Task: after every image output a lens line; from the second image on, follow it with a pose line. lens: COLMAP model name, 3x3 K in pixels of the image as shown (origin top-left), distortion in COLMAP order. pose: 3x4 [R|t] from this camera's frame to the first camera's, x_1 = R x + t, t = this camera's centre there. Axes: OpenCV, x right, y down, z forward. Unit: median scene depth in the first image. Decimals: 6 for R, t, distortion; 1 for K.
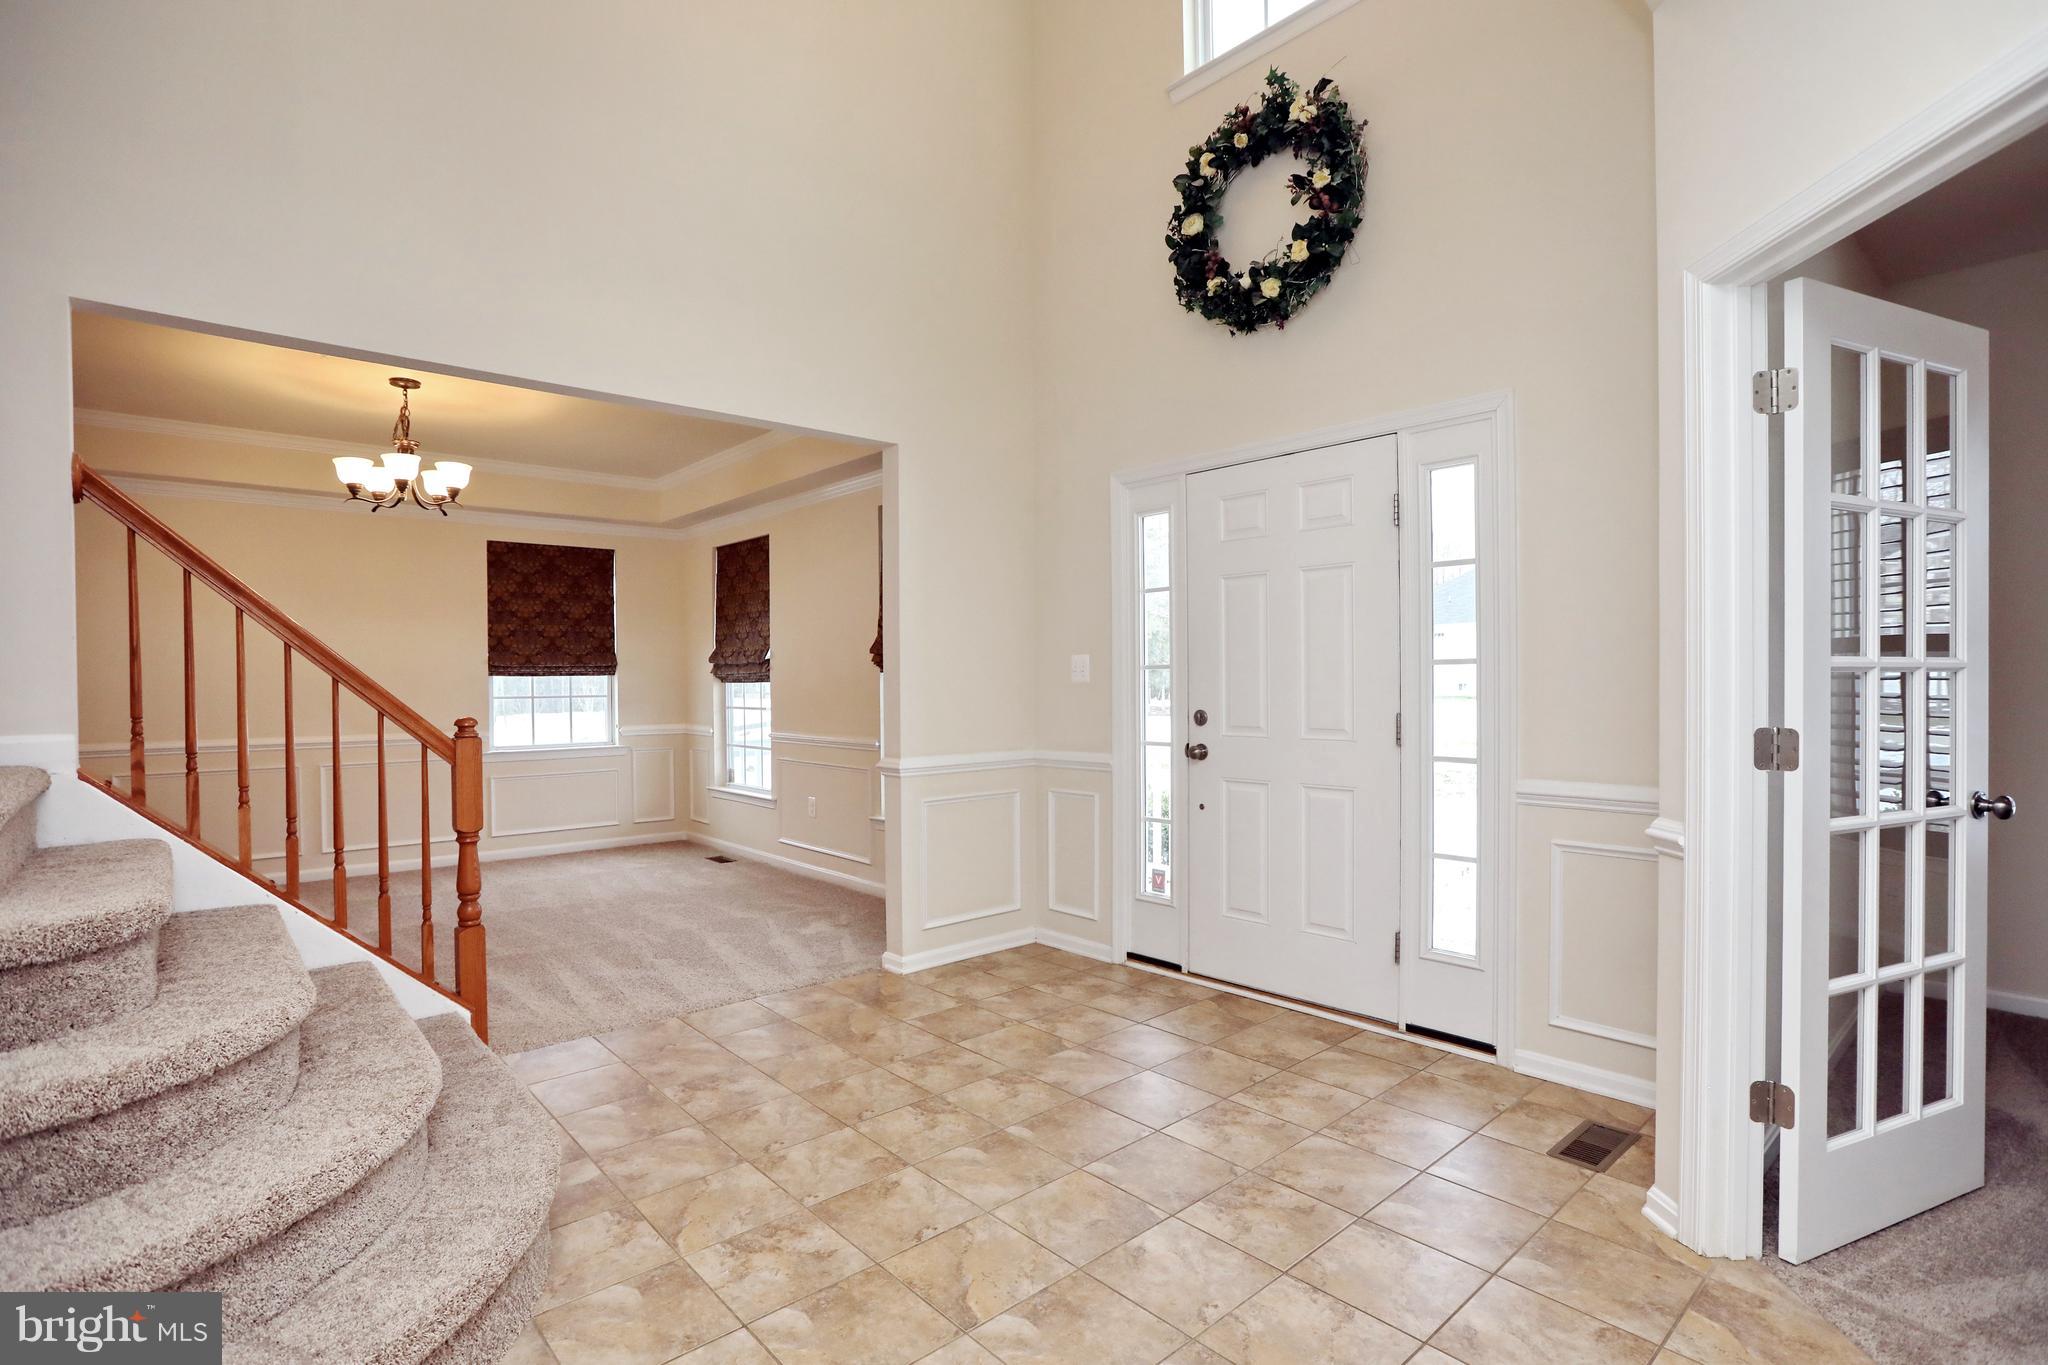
lens RADIAL K [[966.7, 0, 1016.4], [0, 966.7, 677.5], [0, 0, 1]] dist [-0.021041, 0.000730]
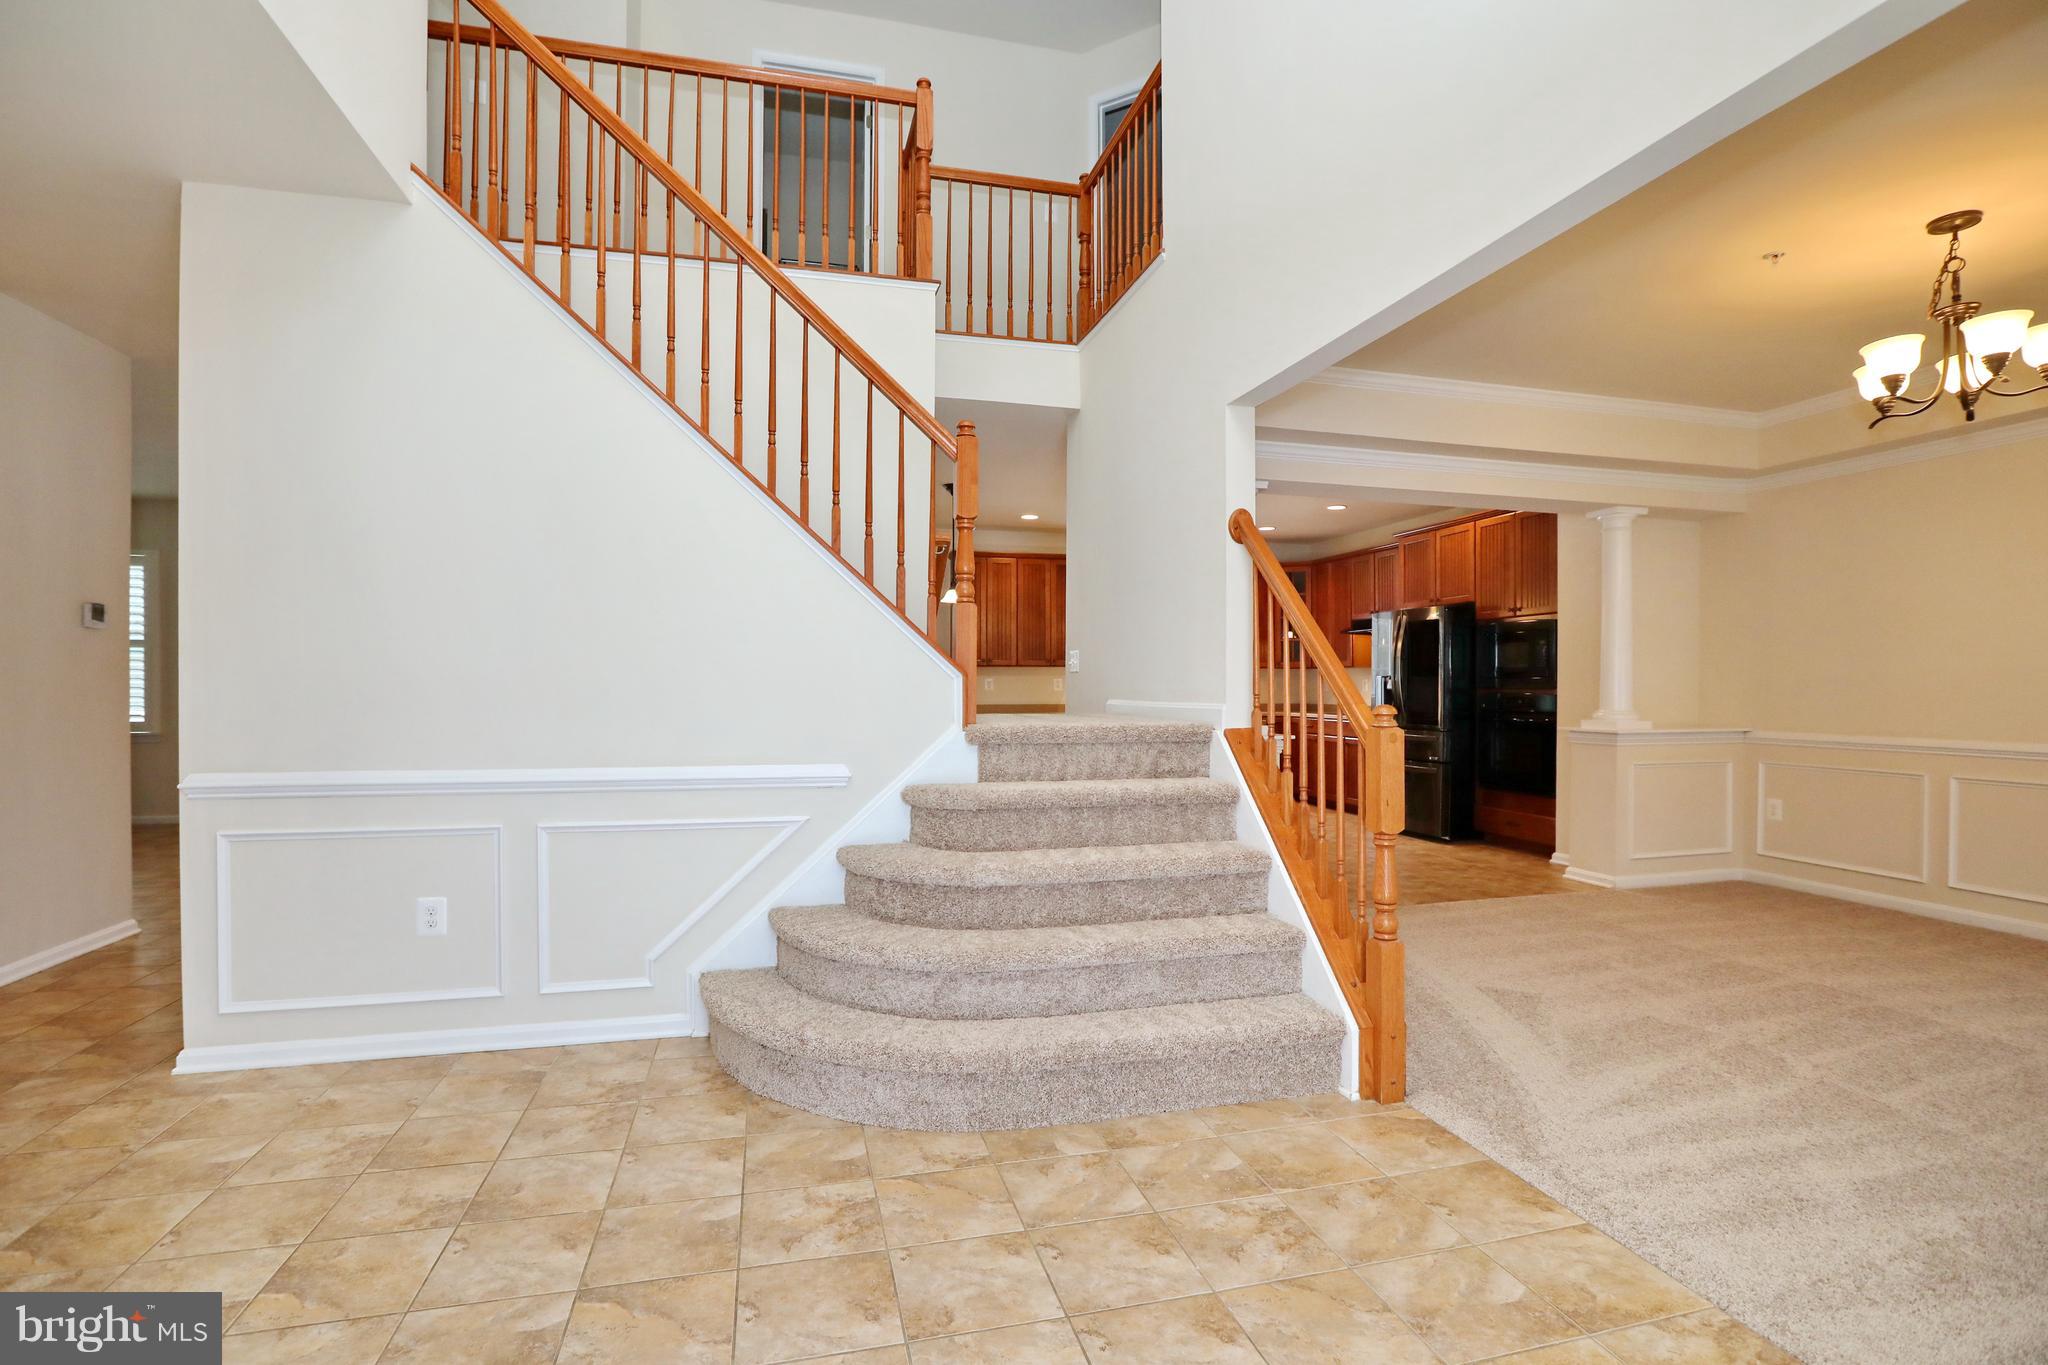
lens RADIAL K [[966.2, 0, 1039.0], [0, 966.2, 692.8], [0, 0, 1]] dist [-0.026816, 0.007028]
pose [[-0.437216, 0.017103, -0.899194, 0.169427], [0.008306, 0.999853, 0.014980, 0.005167], [0.899318, -0.000919, -0.437294, 0.495939]]
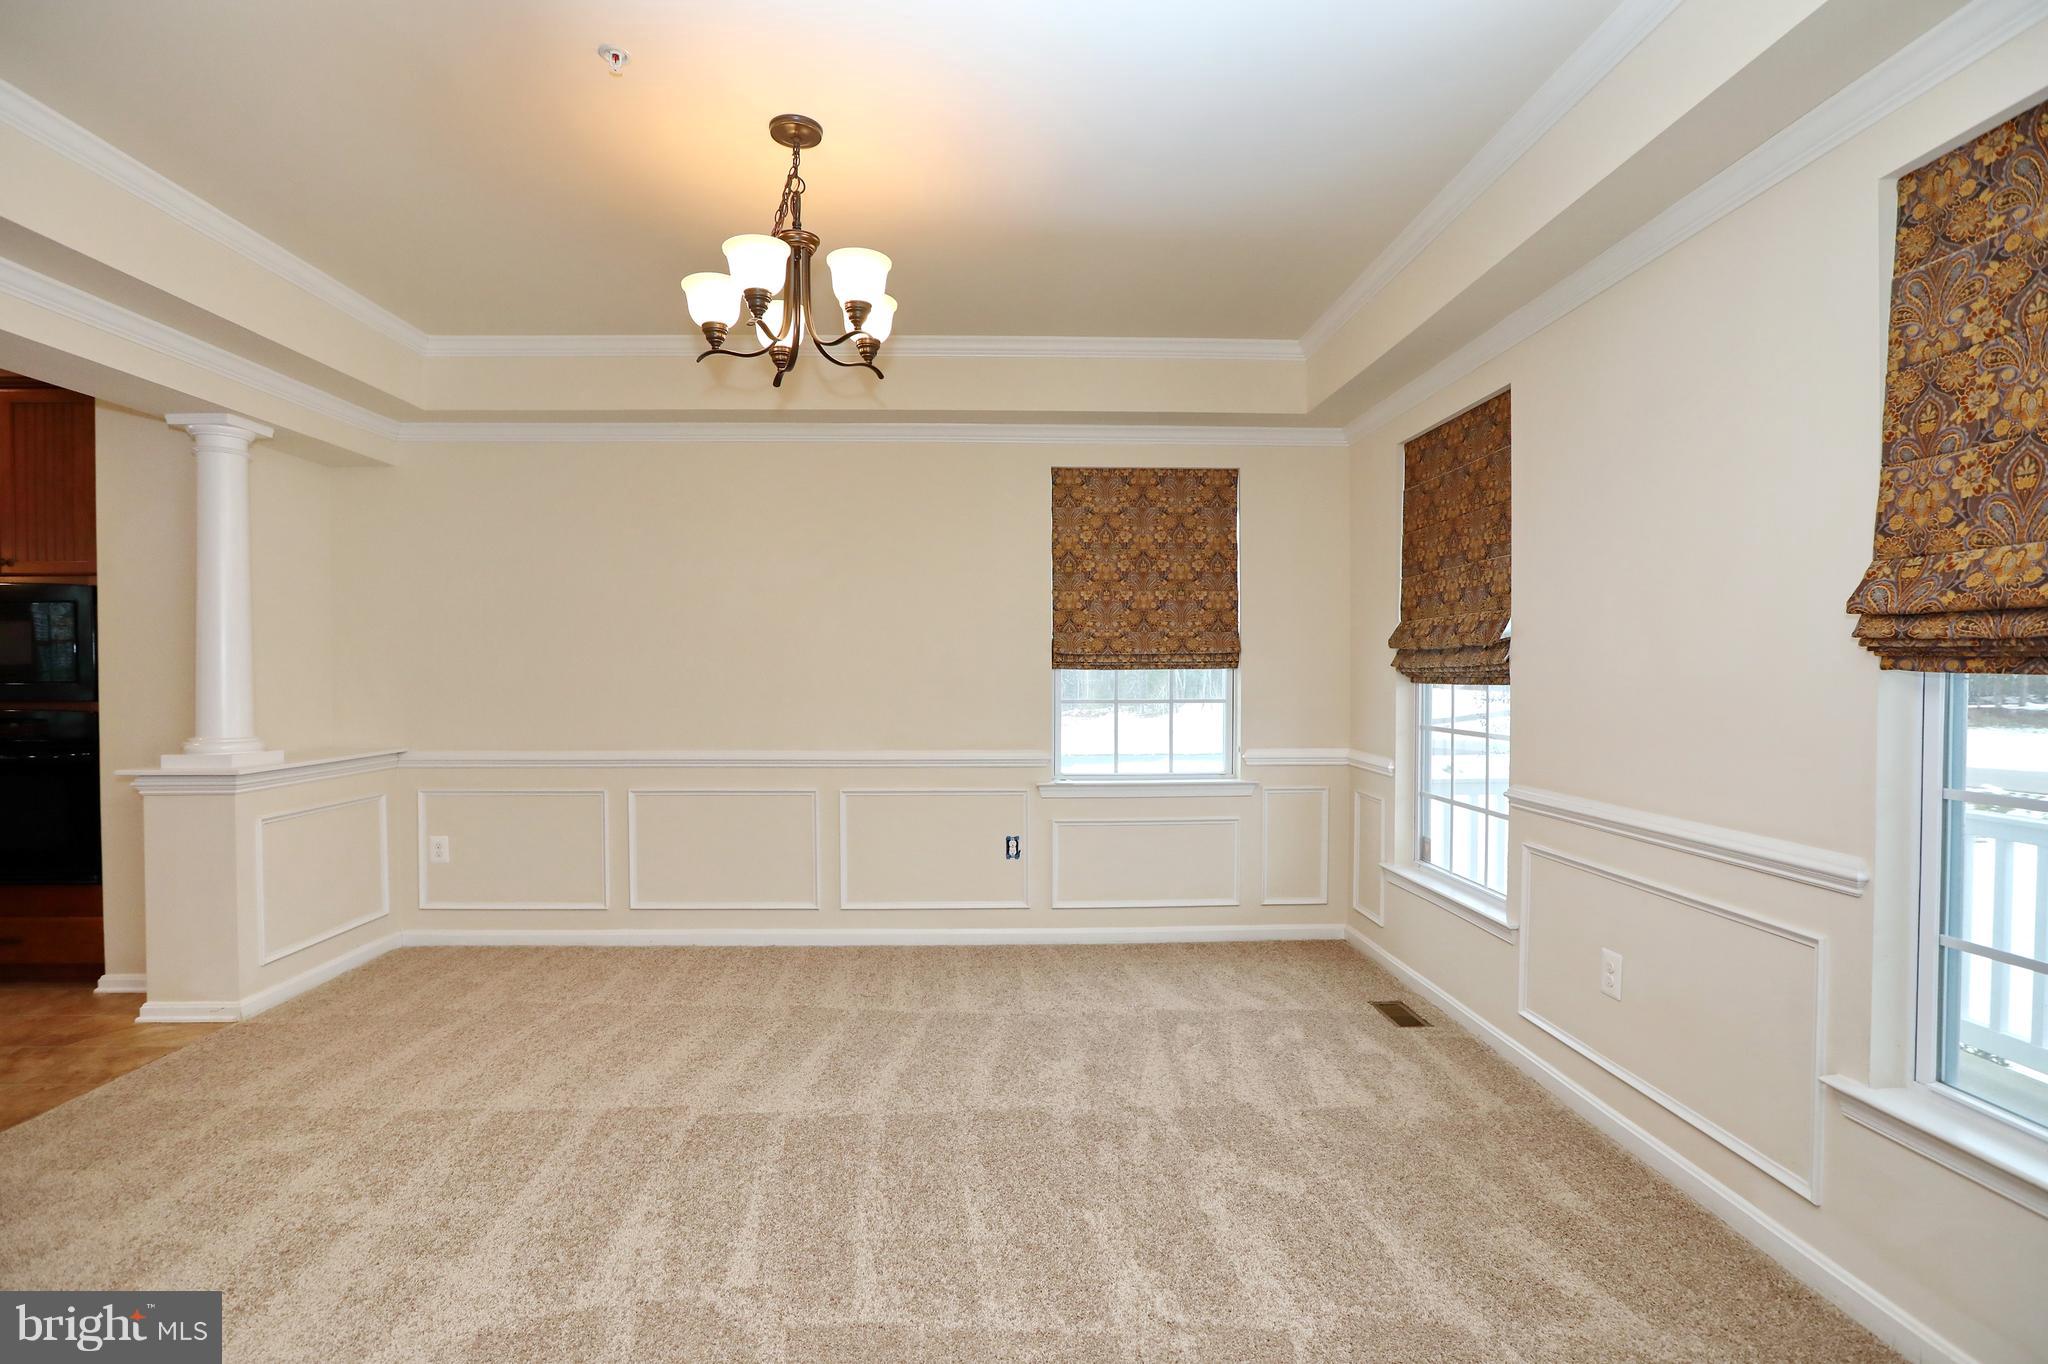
lens RADIAL K [[966.2, 0, 1021.2], [0, 966.2, 693.5], [0, 0, 1]] dist [-0.026816, 0.007028]
pose [[0.768520, 0.023435, -0.639397, -0.131913], [-0.004204, 0.999492, 0.031580, -0.005609], [0.639812, -0.021581, 0.768228, 0.459739]]
